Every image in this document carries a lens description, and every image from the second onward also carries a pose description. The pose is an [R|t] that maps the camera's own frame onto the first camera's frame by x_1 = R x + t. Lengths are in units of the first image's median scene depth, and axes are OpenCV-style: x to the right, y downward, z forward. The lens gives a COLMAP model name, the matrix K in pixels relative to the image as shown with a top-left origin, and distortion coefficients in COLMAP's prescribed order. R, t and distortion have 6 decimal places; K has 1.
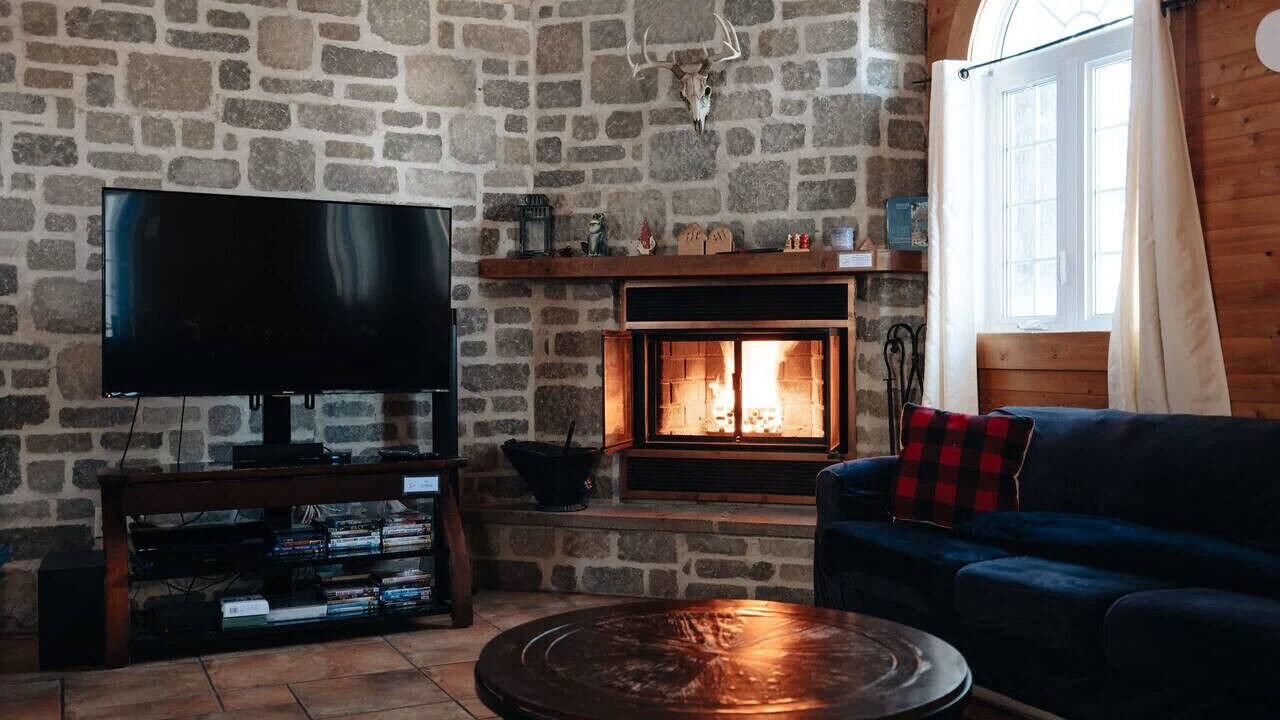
lens RADIAL K [[1238.7, 0, 639.3], [0, 1238.7, 356.2], [0, 0, 1]] dist [0.041920, 0.000000]
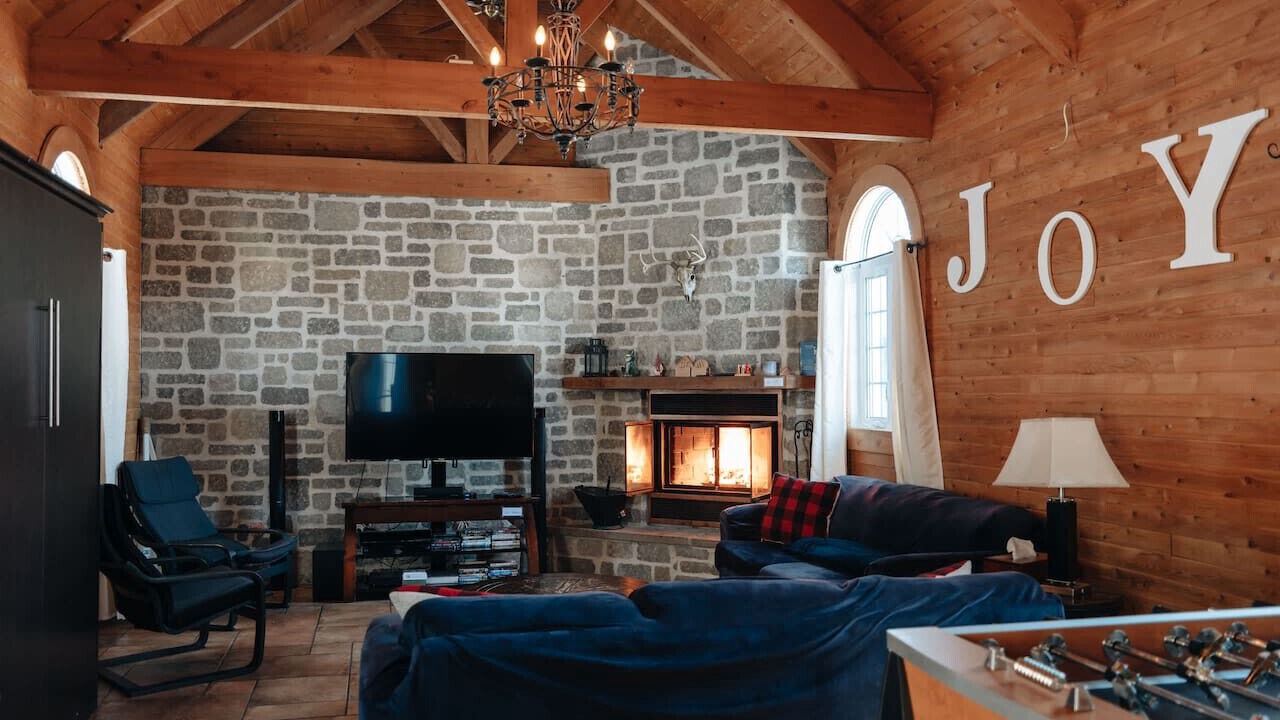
lens RADIAL K [[1127.2, 0, 640.2], [0, 1127.2, 364.3], [0, 0, 1]] dist [0.000731, 0.001703]
pose [[0.975035, -0.000553, -0.222051, 0.328574], [-0.003644, 0.999822, -0.018493, -0.071417], [0.222022, 0.018841, 0.974860, -0.487479]]
